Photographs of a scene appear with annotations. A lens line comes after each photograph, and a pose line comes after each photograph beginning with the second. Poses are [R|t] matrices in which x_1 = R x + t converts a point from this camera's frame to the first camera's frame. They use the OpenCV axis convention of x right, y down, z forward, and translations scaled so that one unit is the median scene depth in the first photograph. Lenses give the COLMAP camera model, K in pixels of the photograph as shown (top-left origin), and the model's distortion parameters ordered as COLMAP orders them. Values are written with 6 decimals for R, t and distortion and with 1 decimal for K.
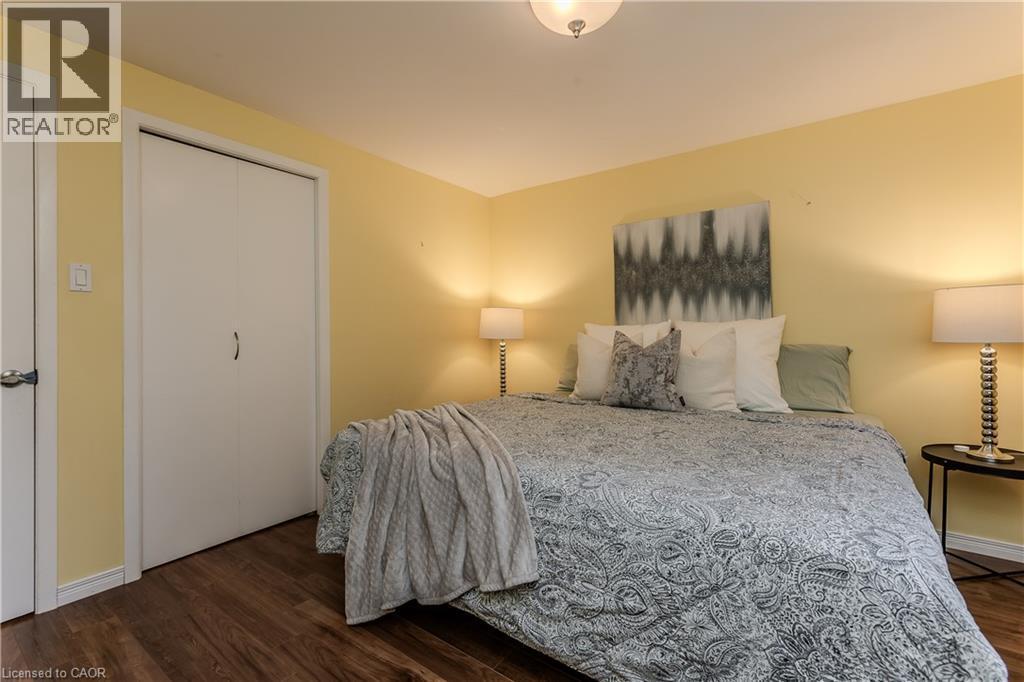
lens RADIAL K [[468.5, 0, 509.0], [0, 468.5, 332.8], [0, 0, 1]] dist [-0.000230, 0.000300]
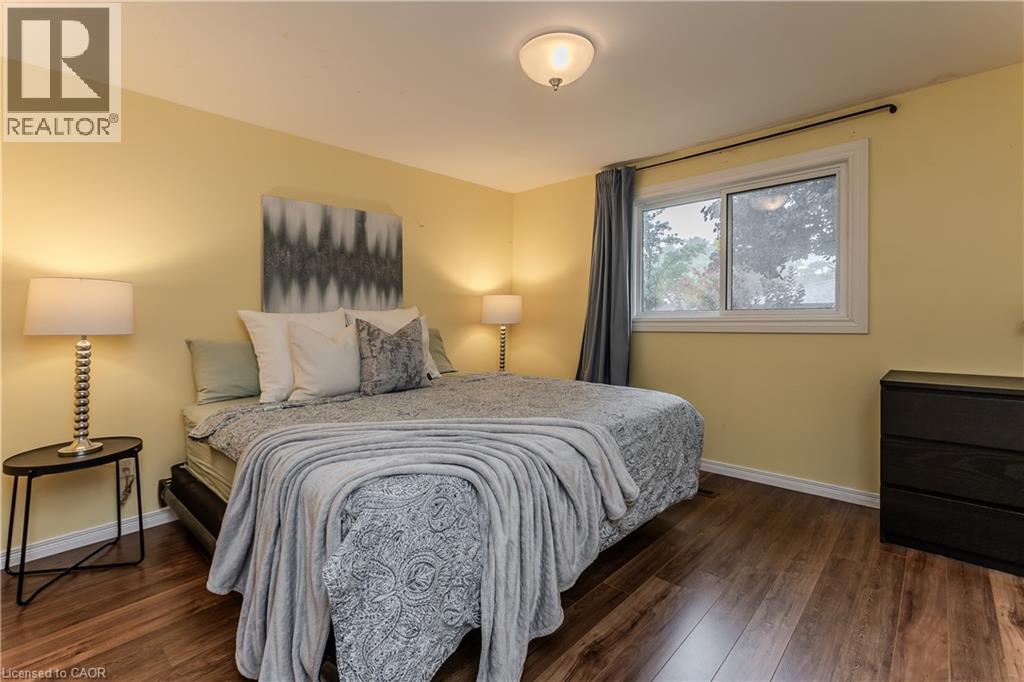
lens RADIAL K [[458.6, 0, 513.9], [0, 458.6, 317.8], [0, 0, 1]] dist [-0.001059, 0.000034]
pose [[0.121690, -0.000204, 0.992568, -0.610218], [0.012584, 0.999920, -0.001338, -0.000787], [-0.992488, 0.012654, 0.121683, 0.511569]]
